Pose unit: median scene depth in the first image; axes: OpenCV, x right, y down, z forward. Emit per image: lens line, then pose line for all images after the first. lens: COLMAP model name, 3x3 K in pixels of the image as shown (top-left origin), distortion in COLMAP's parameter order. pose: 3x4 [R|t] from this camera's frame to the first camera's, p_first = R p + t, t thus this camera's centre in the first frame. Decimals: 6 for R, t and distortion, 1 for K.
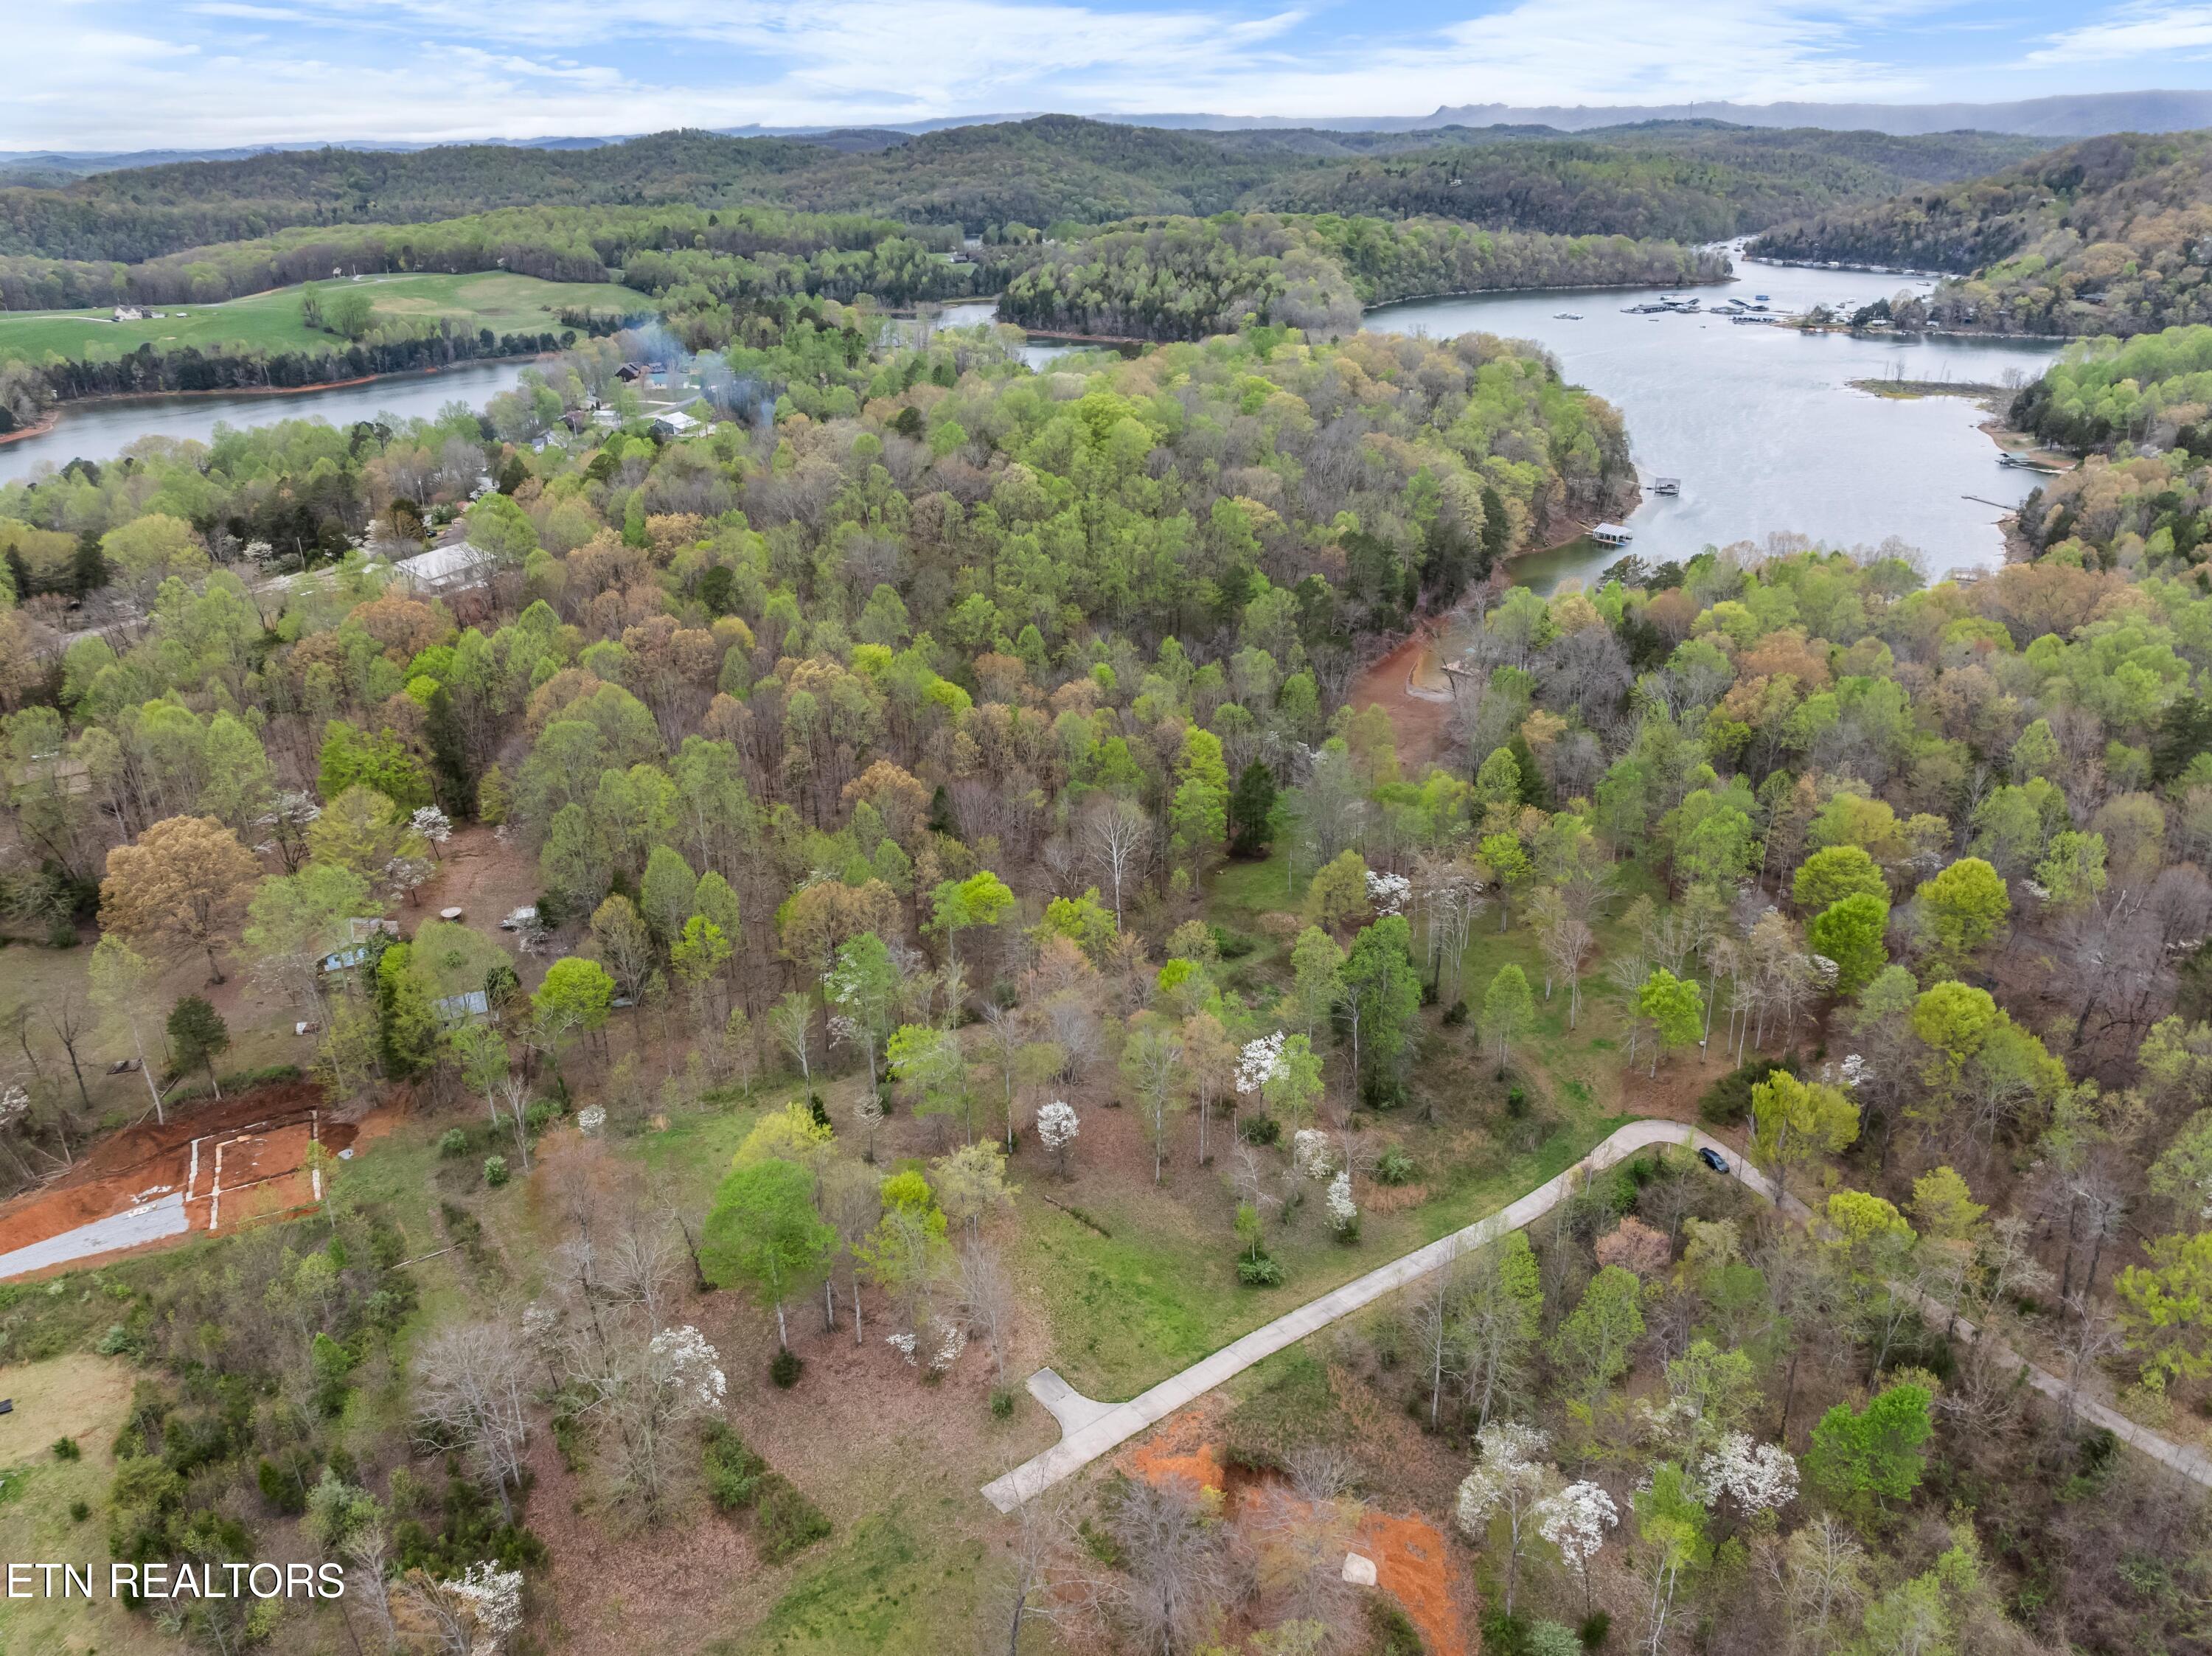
lens RADIAL K [[1563.0, 0, 1108.6], [0, 1563.0, 830.1], [0, 0, 1]] dist [-0.054641, 0.026347]
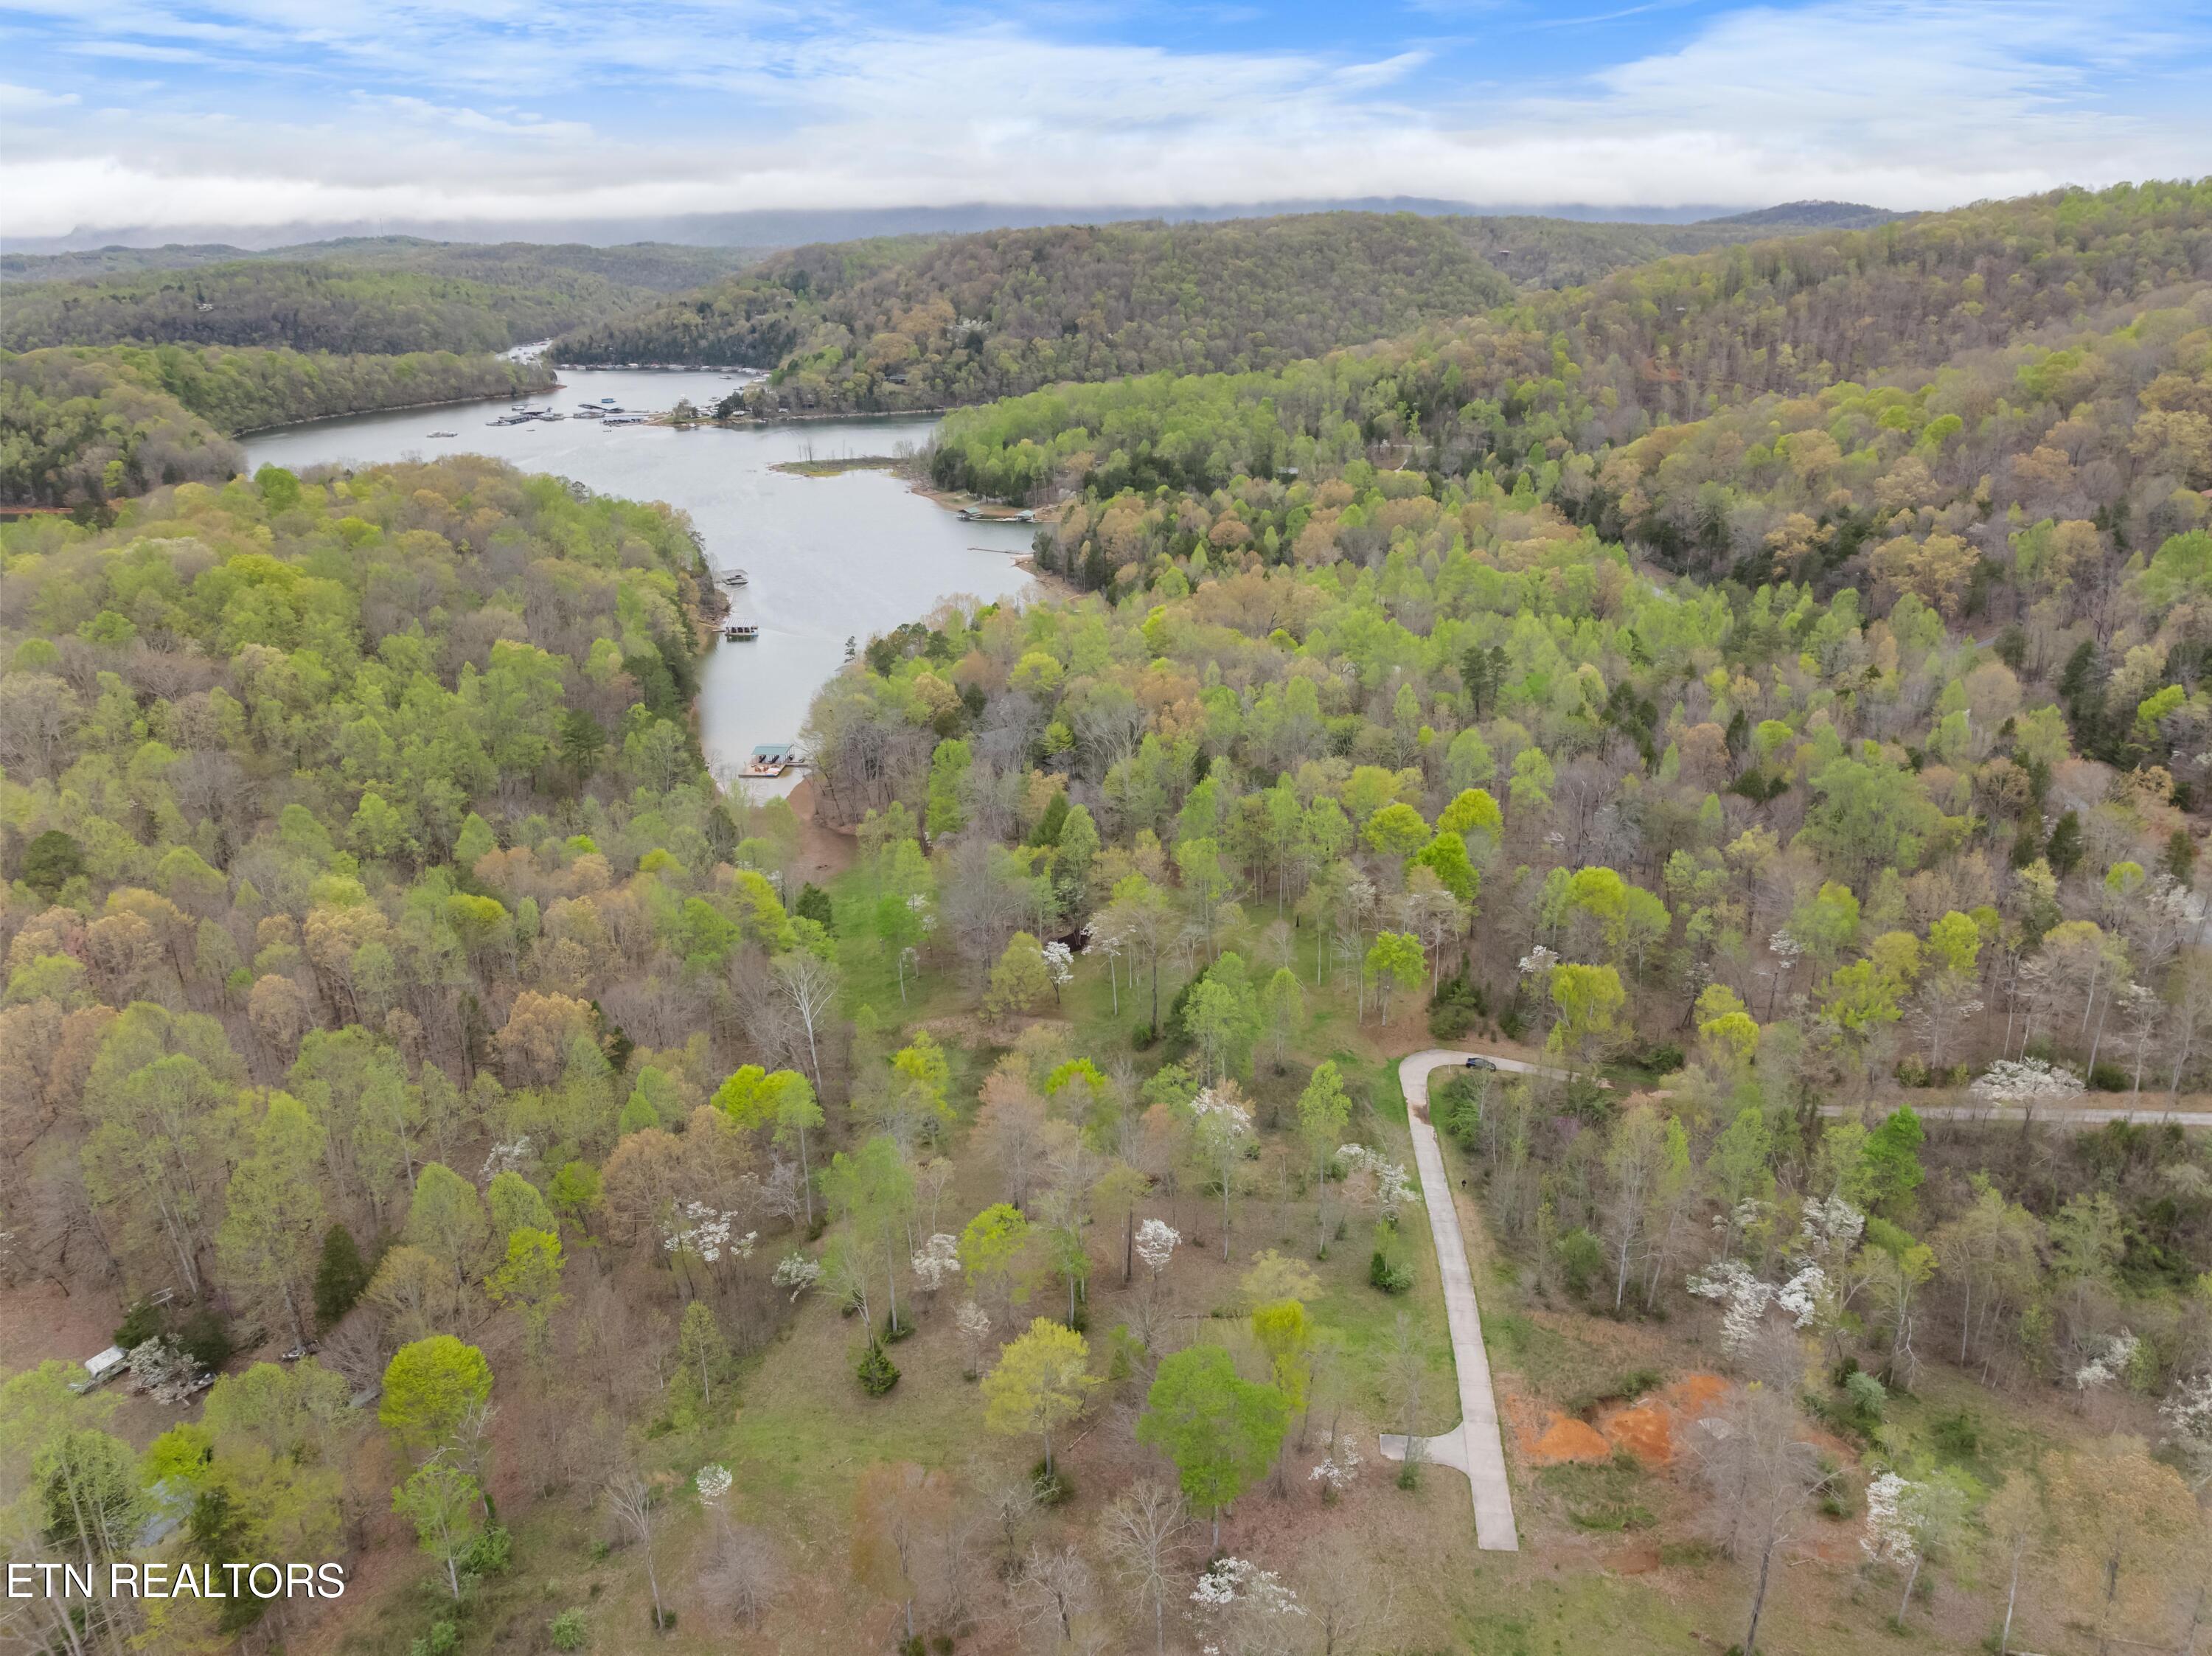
lens RADIAL K [[1563.0, 0, 1108.8], [0, 1563.0, 838.5], [0, 0, 1]] dist [-0.054641, 0.026347]
pose [[0.722066, -0.241646, 0.648250, -0.329454], [0.280276, 0.958853, 0.045237, -0.055072], [-0.632508, 0.149025, 0.760082, 0.129835]]
